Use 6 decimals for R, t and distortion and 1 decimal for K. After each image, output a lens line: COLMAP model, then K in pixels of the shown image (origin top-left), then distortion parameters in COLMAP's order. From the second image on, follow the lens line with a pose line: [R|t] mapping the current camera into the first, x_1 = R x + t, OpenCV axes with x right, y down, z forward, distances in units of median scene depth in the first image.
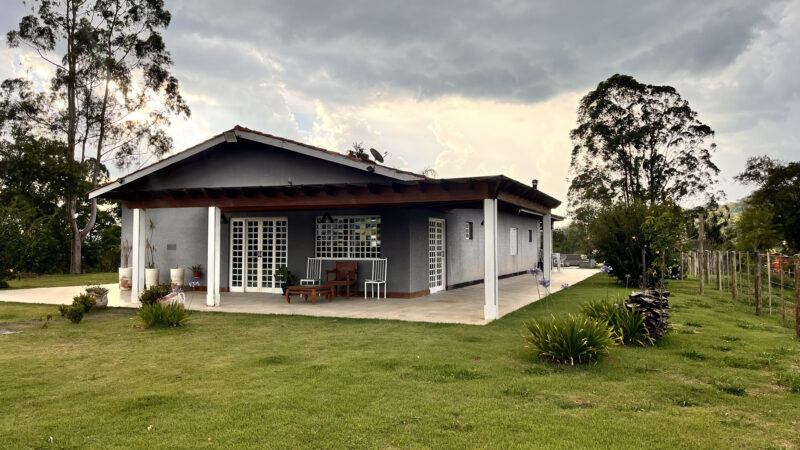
lens RADIAL K [[618.1, 0, 411.4], [0, 618.1, 214.3], [0, 0, 1]] dist [0.062361, -0.071388]
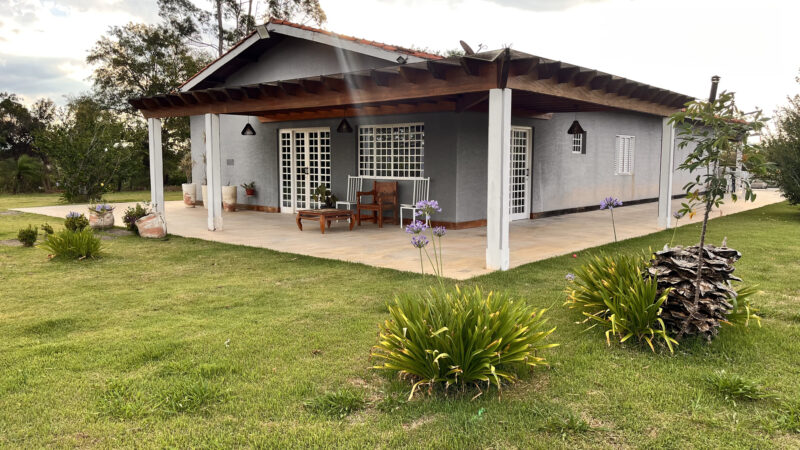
lens RADIAL K [[618.1, 0, 402.1], [0, 618.1, 227.0], [0, 0, 1]] dist [0.062361, -0.071388]
pose [[0.946285, 0.036310, -0.321288, 0.163526], [0.013500, 0.988371, 0.151462, 0.012442], [0.323052, -0.147664, 0.934790, 0.221822]]
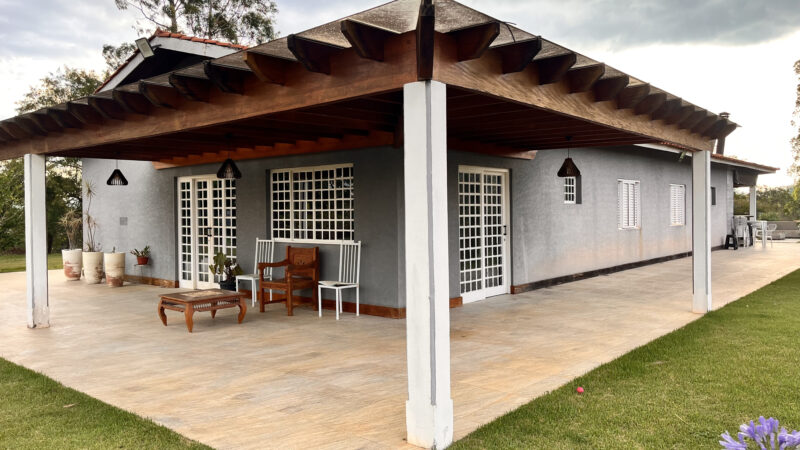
lens RADIAL K [[618.1, 0, 401.0], [0, 618.1, 218.4], [0, 0, 1]] dist [0.062361, -0.071388]
pose [[0.950384, -0.008195, -0.310970, 0.145838], [0.027521, 0.997948, 0.057810, 0.018477], [0.309858, -0.063499, 0.948660, 0.450262]]
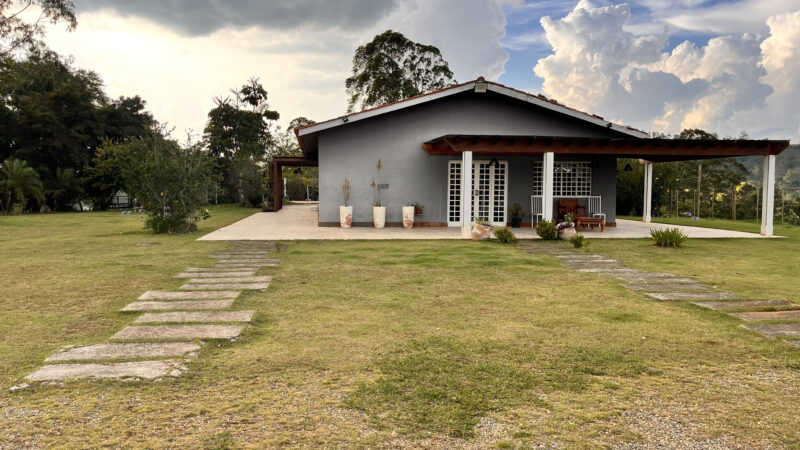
lens RADIAL K [[618.1, 0, 396.5], [0, 618.1, 219.4], [0, 0, 1]] dist [0.062361, -0.071388]
pose [[0.872235, -0.020529, 0.488656, -0.929179], [-0.029926, 0.995007, 0.095218, 0.009215], [-0.488171, -0.097676, 0.867265, 0.085122]]
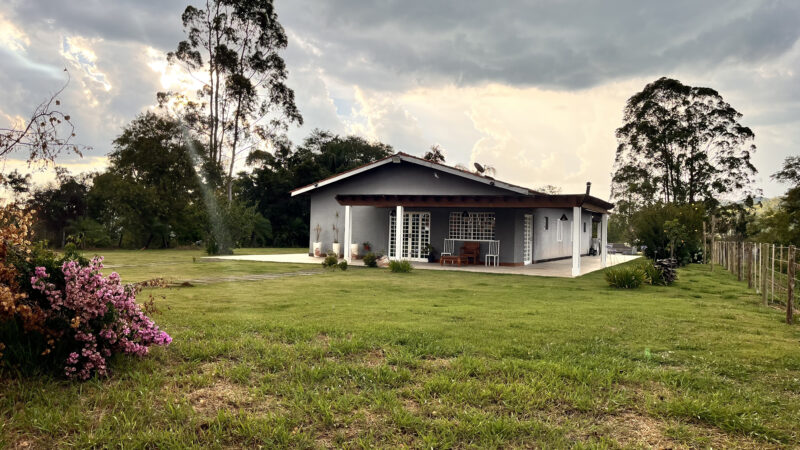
lens RADIAL K [[618.1, 0, 401.6], [0, 618.1, 239.8], [0, 0, 1]] dist [0.062361, -0.071388]
pose [[0.997243, 0.026065, -0.069481, -0.159469], [-0.021665, 0.997757, 0.063340, -0.021486], [0.070976, -0.061660, 0.995570, -0.511510]]
